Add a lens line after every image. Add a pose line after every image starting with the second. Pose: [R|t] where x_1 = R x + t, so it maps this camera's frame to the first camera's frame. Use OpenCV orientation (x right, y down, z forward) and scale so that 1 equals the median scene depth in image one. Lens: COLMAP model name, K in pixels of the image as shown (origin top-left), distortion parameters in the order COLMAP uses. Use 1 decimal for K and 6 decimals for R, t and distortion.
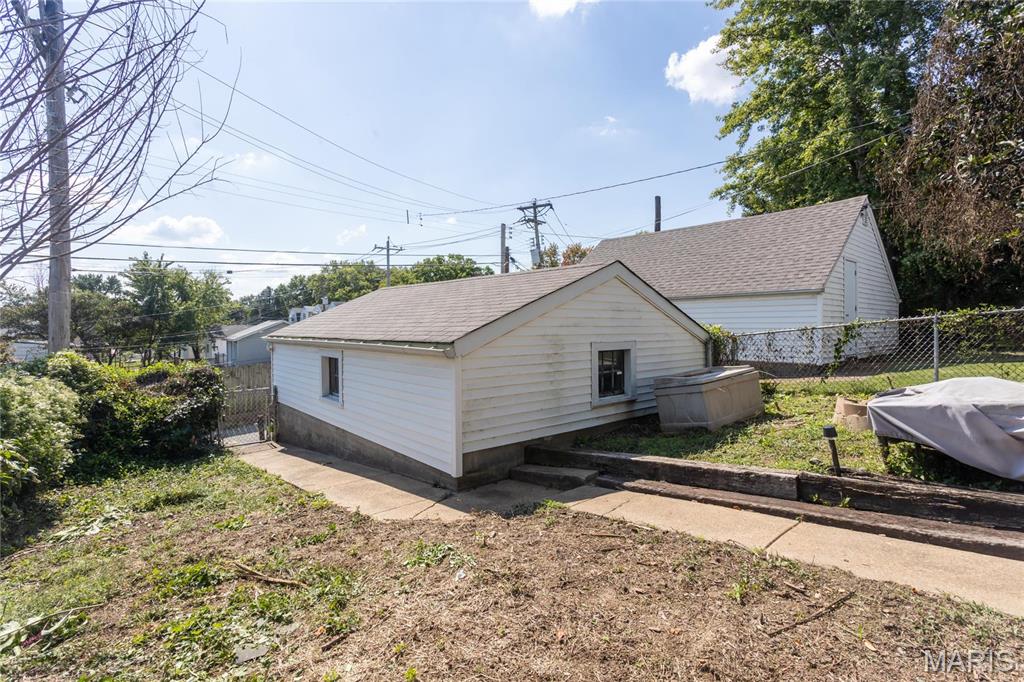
lens RADIAL K [[478.8, 0, 511.5], [0, 478.8, 332.6], [0, 0, 1]] dist [-0.000196, 0.001304]
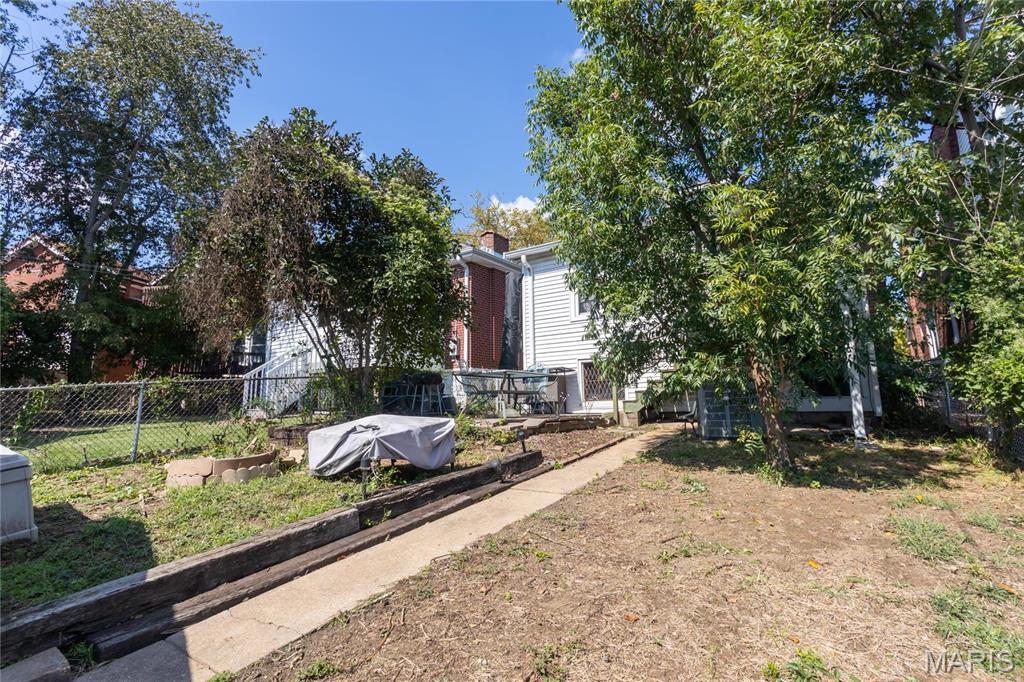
lens RADIAL K [[478.8, 0, 511.5], [0, 478.8, 332.6], [0, 0, 1]] dist [-0.000196, 0.001304]
pose [[-0.212819, 0.156830, 0.964423, -0.609097], [0.023361, 0.987569, -0.155439, 0.079550], [-0.976812, -0.010550, -0.213837, 0.896636]]
